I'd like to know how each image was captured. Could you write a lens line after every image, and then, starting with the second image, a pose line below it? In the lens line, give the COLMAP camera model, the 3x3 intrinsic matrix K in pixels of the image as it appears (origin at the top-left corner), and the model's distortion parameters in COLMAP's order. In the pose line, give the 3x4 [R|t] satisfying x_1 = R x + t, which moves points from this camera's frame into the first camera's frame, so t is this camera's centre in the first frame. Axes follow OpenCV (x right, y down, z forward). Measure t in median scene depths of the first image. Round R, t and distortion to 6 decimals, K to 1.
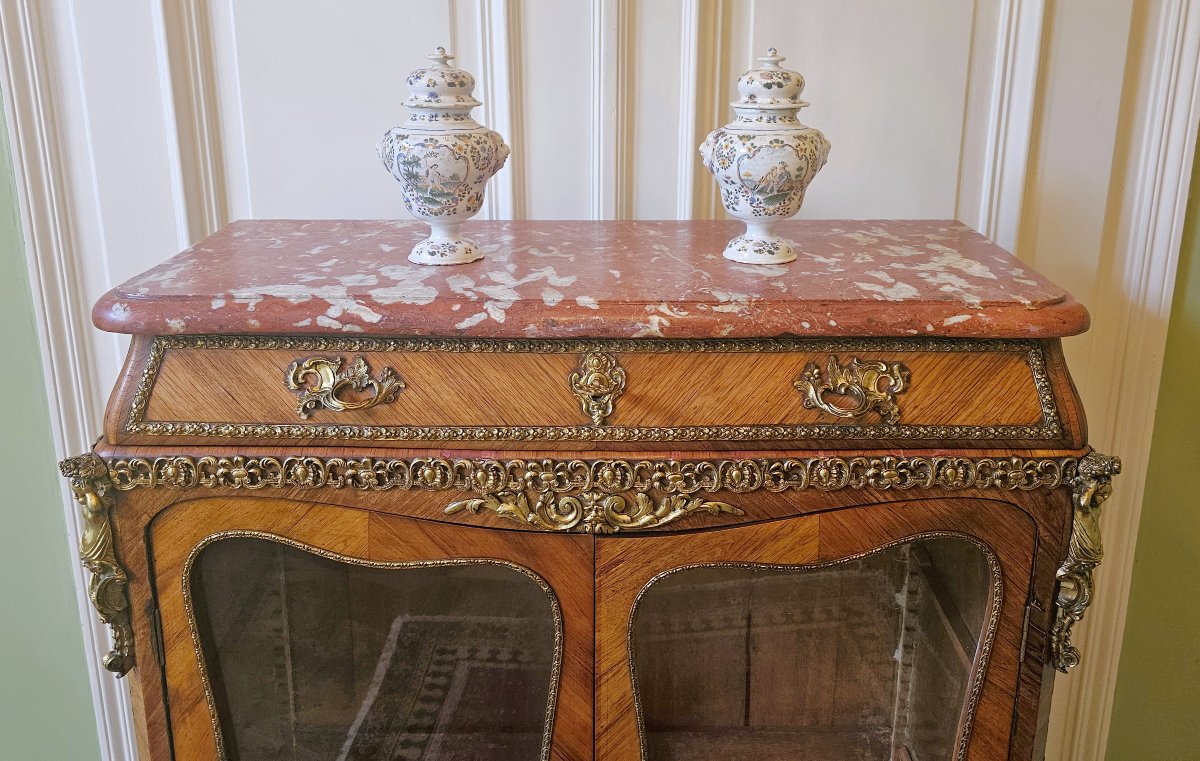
lens RADIAL K [[911.4, 0, 610.8], [0, 911.4, 258.5], [0, 0, 1]] dist [0.064505, -0.071430]
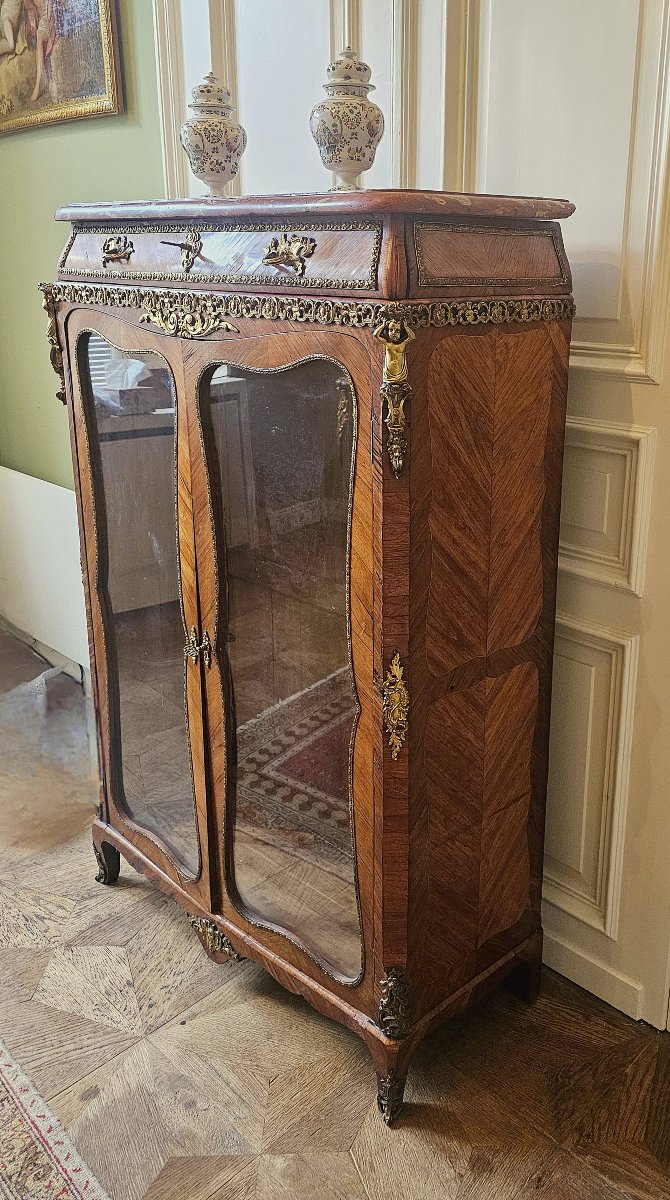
lens RADIAL K [[916.7, 0, 435.1], [0, 916.7, 535.6], [0, 0, 1]] dist [0.070052, -0.060596]
pose [[0.742643, 0.195752, -0.640439, 1.555327], [-0.172243, 0.979985, 0.099805, 0.412537], [0.647158, 0.036191, 0.761497, -0.025854]]
